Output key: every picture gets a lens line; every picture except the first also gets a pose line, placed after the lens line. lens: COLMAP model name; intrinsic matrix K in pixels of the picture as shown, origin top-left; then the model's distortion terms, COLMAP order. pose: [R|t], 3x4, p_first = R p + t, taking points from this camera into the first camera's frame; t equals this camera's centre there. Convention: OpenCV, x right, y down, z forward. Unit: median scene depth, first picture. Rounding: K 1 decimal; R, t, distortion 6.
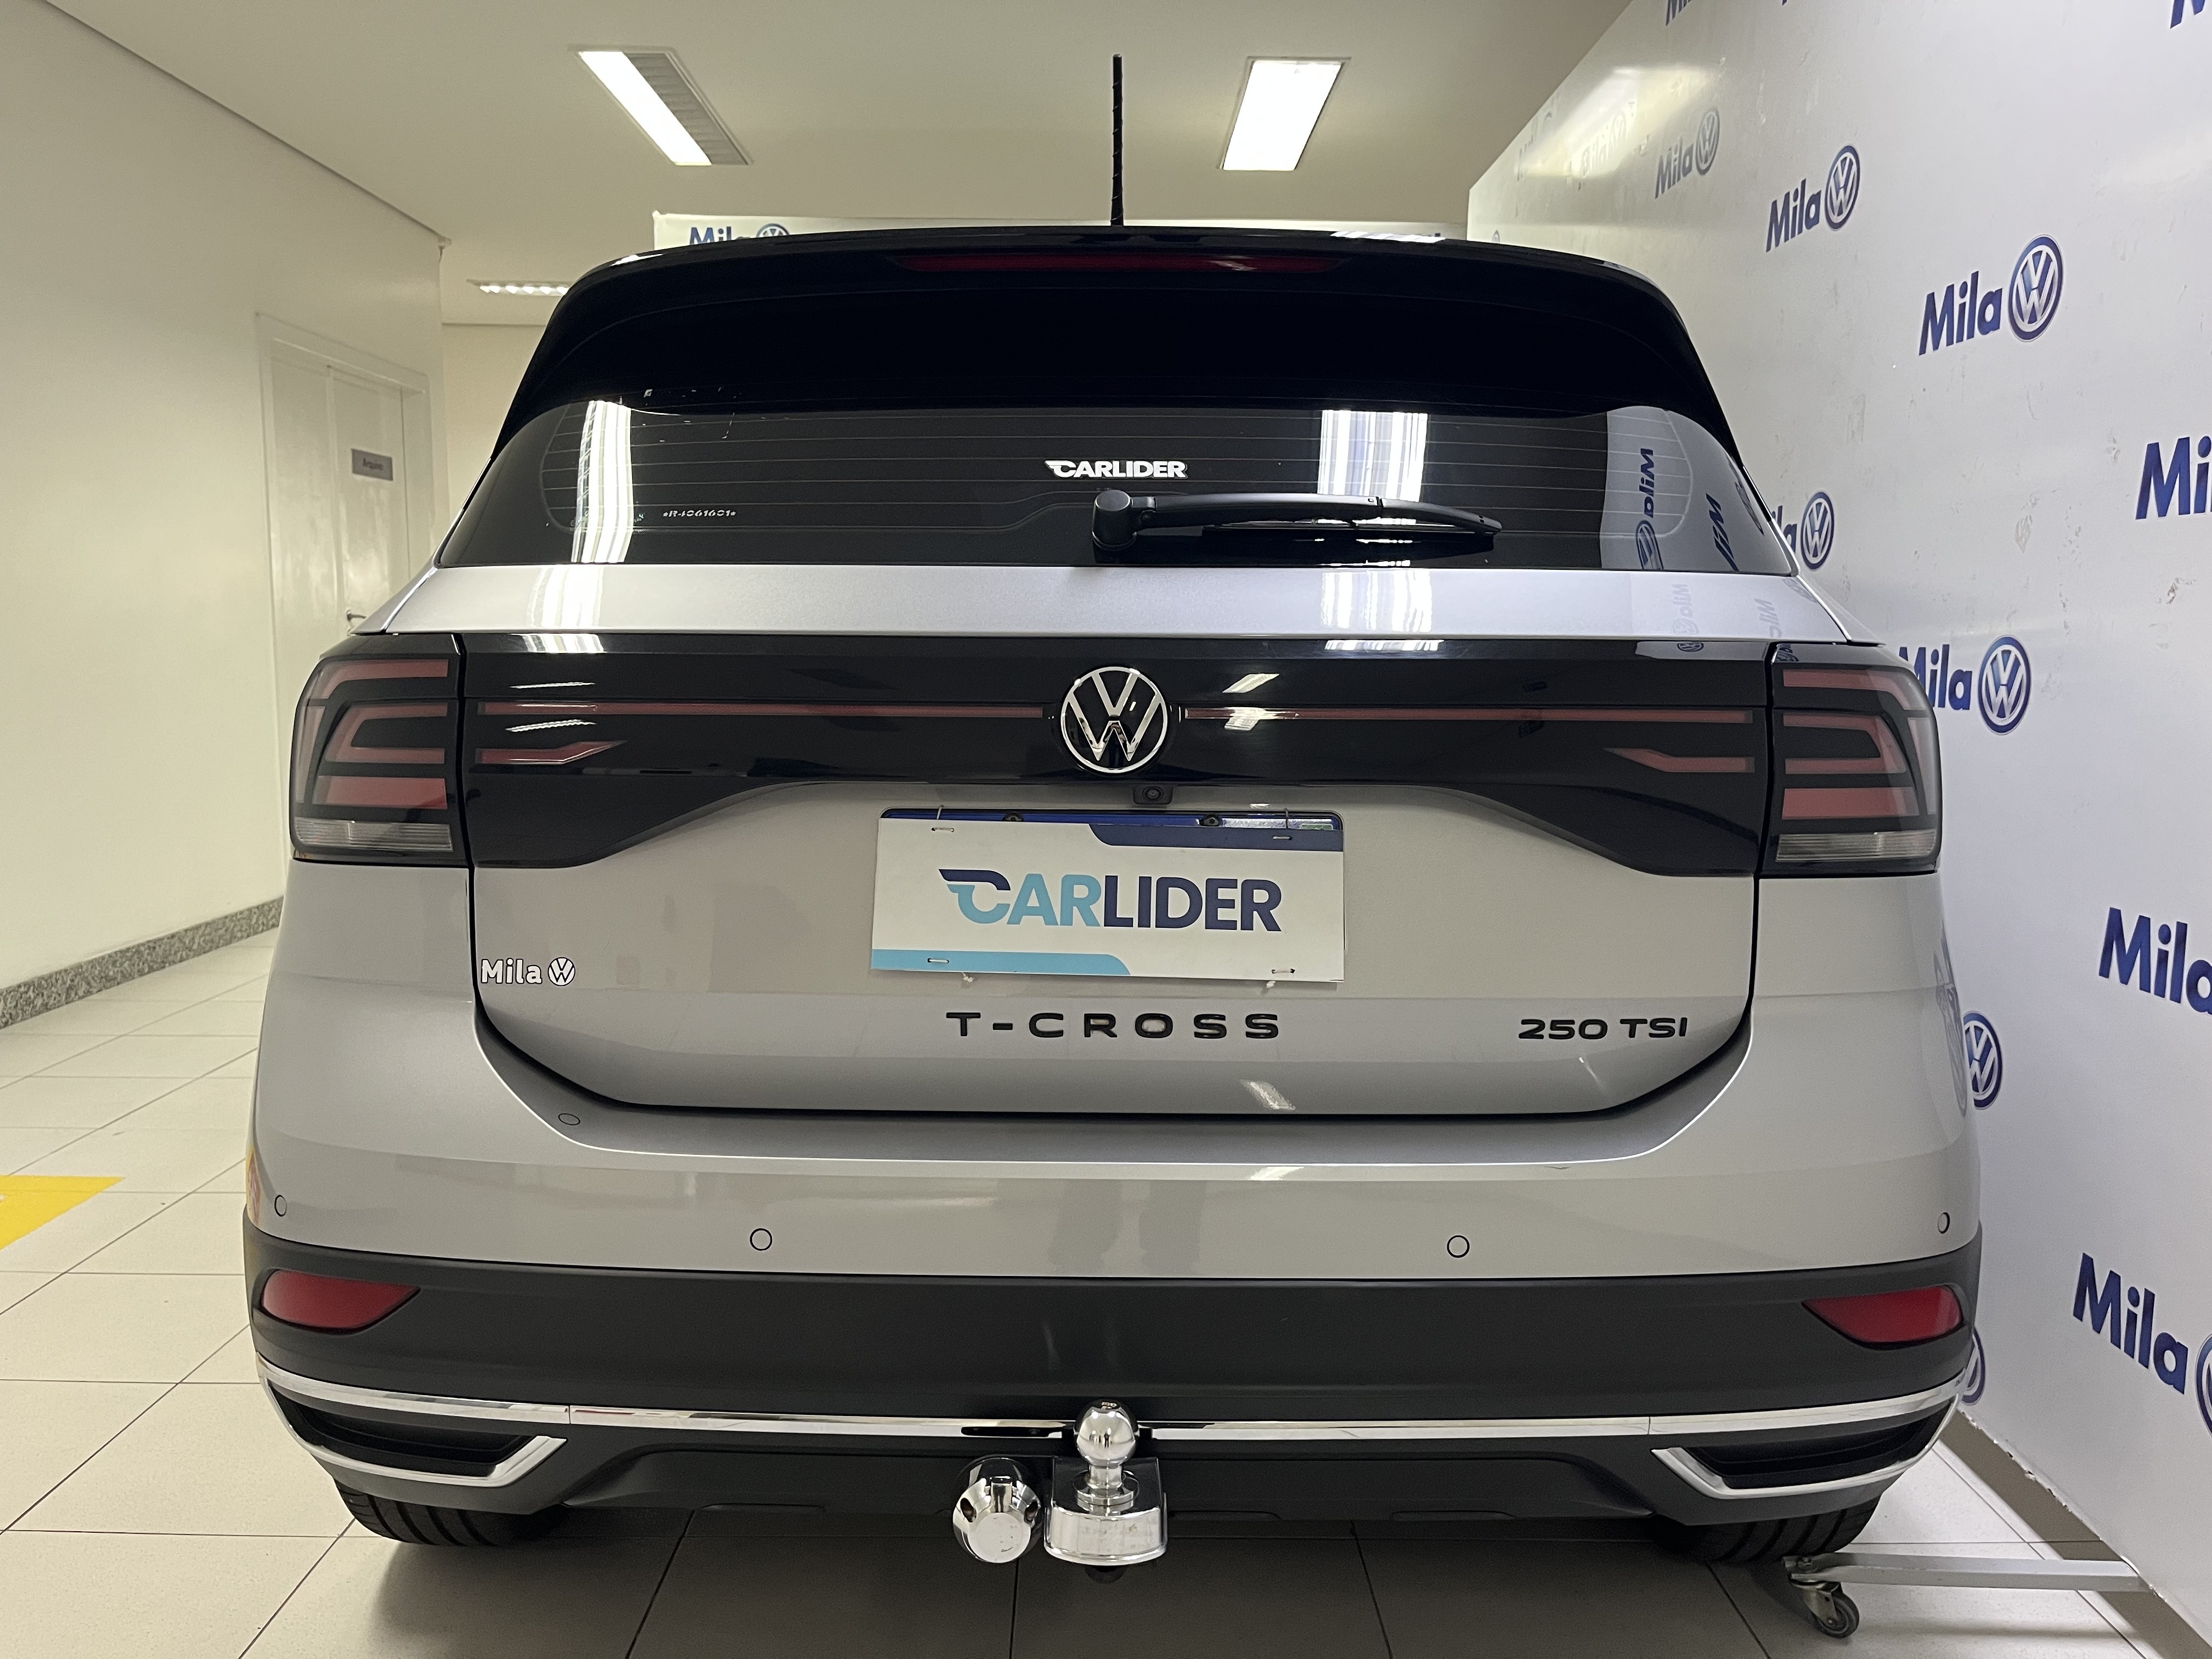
lens RADIAL K [[1645.3, 0, 1106.0], [0, 1645.3, 829.5], [0, 0, 1]] dist [0.114118, -0.148569]
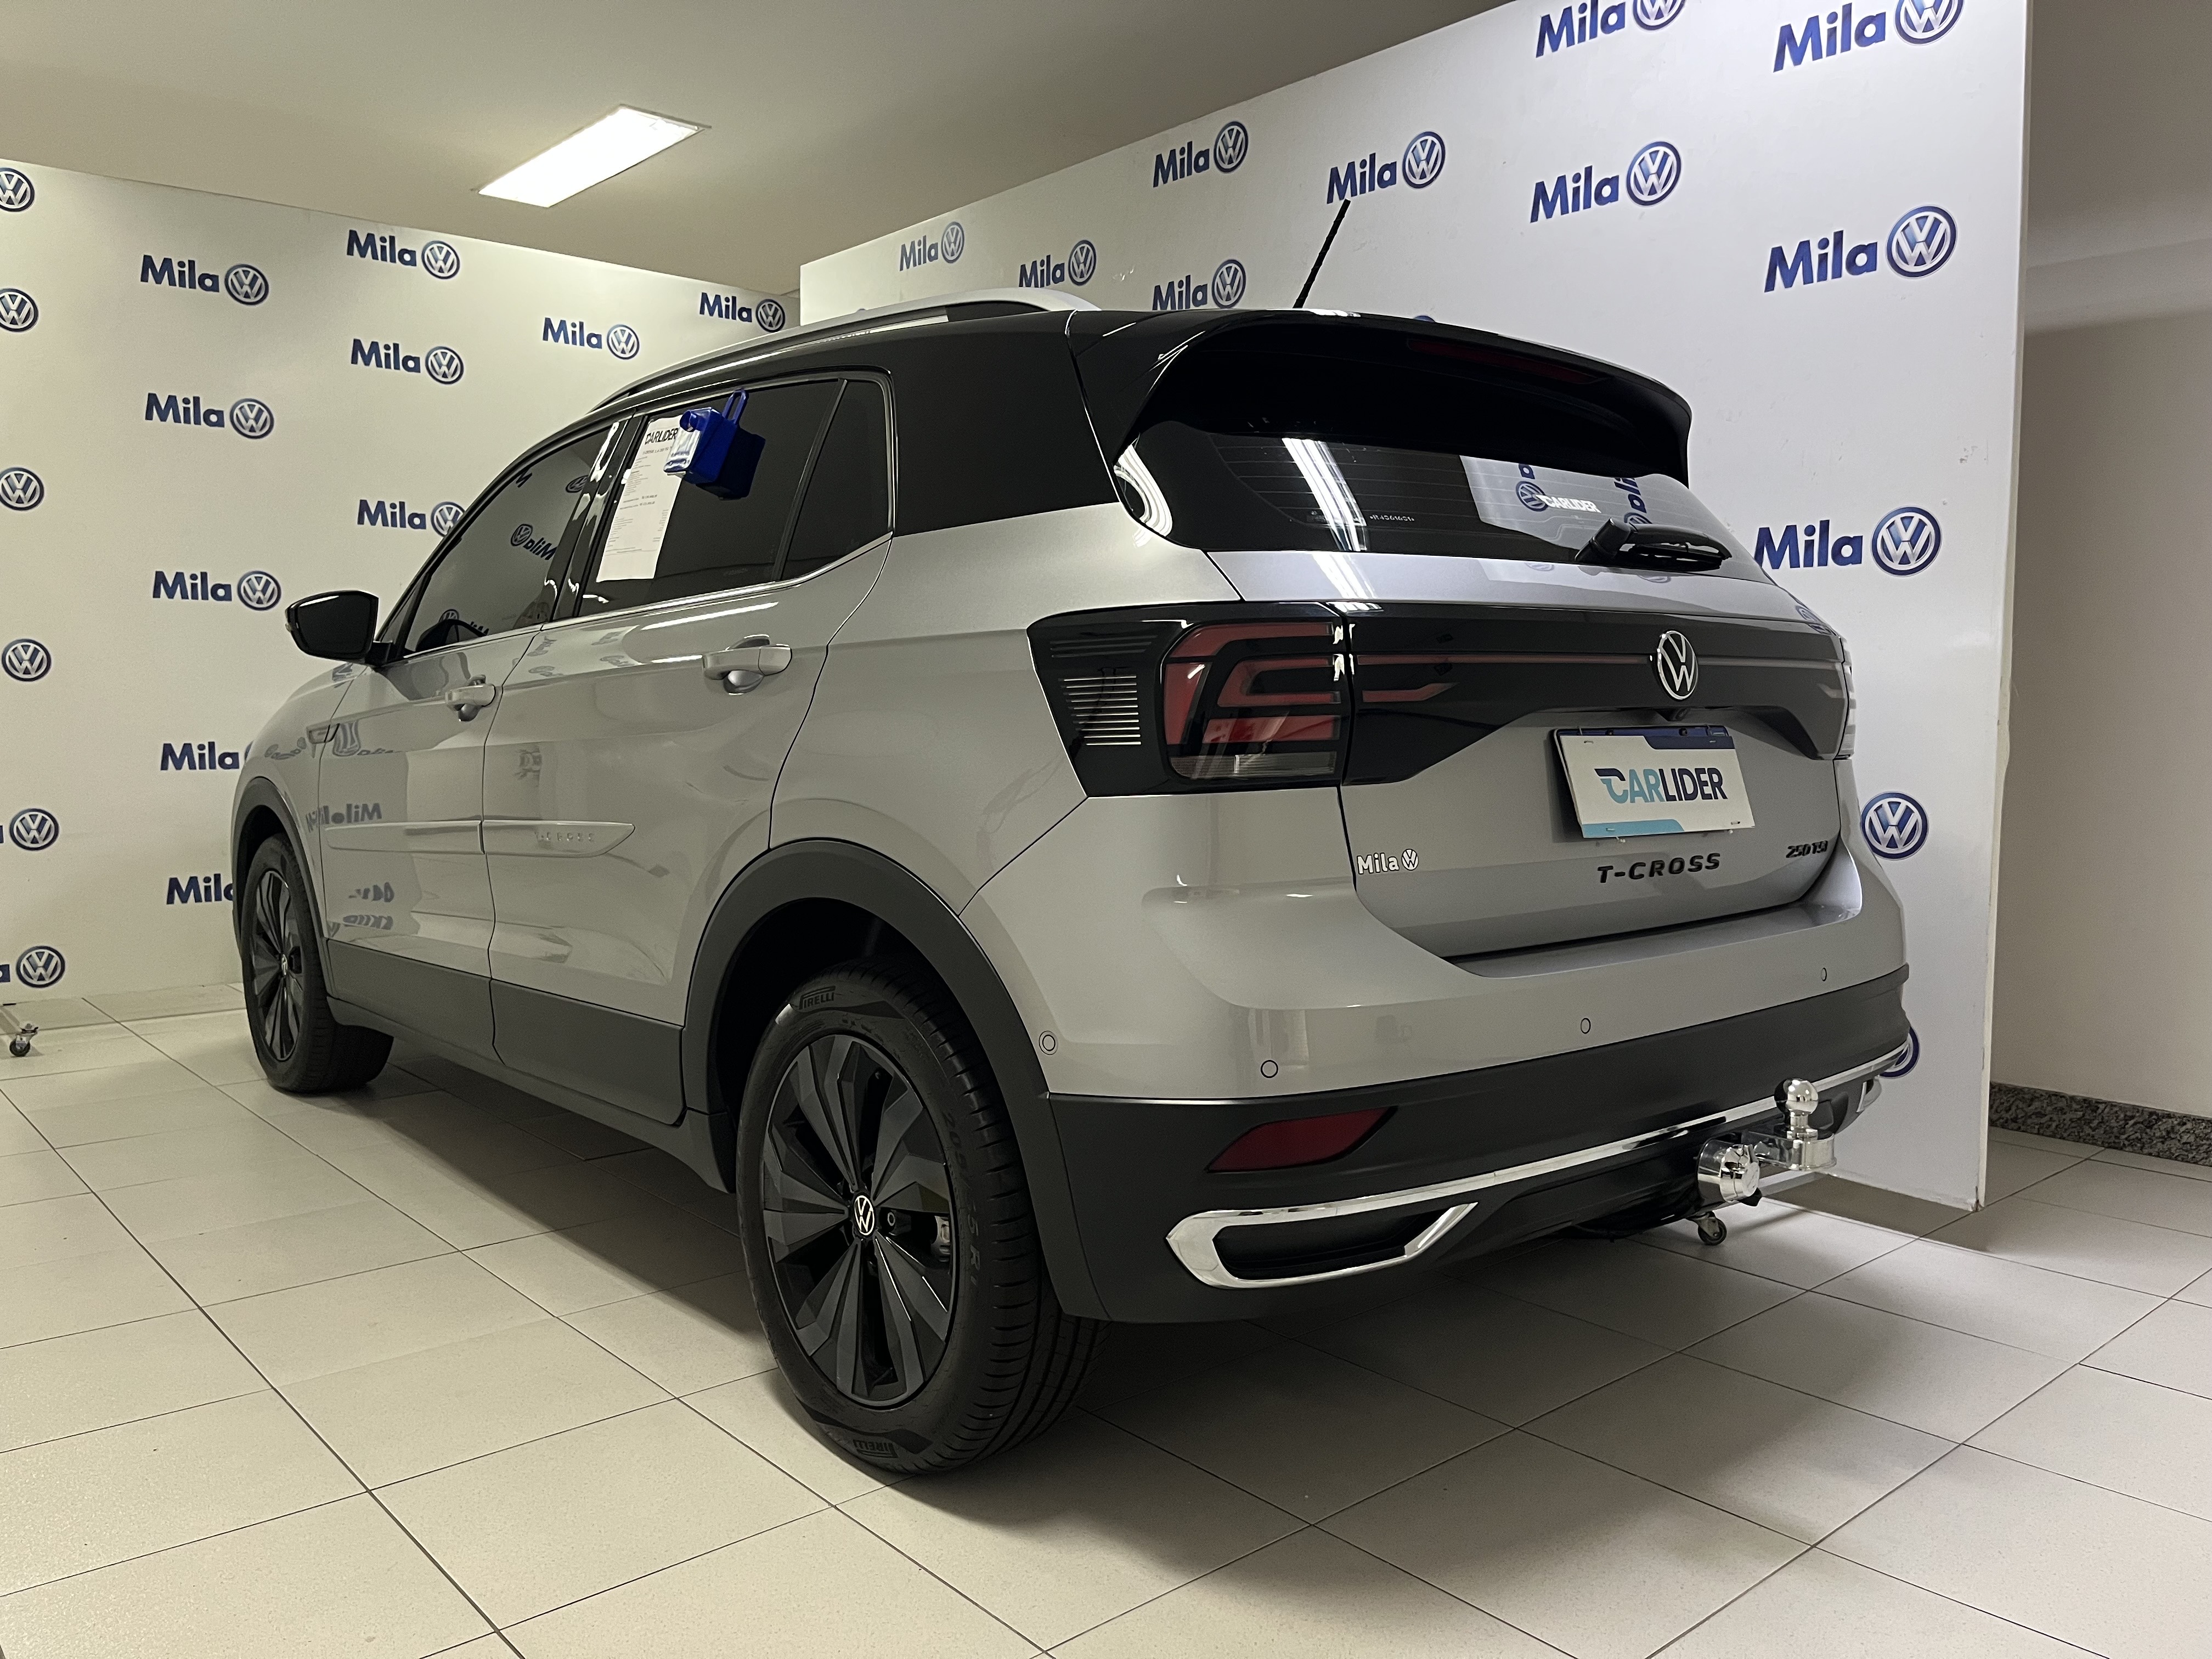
lens RADIAL K [[1645.3, 0, 1106.0], [0, 1645.3, 829.5], [0, 0, 1]] dist [0.114118, -0.148569]
pose [[0.755807, -0.058526, 0.652174, -1.386337], [0.081911, 0.996625, -0.005491, 0.050359], [-0.649652, 0.057570, 0.758049, 0.170288]]
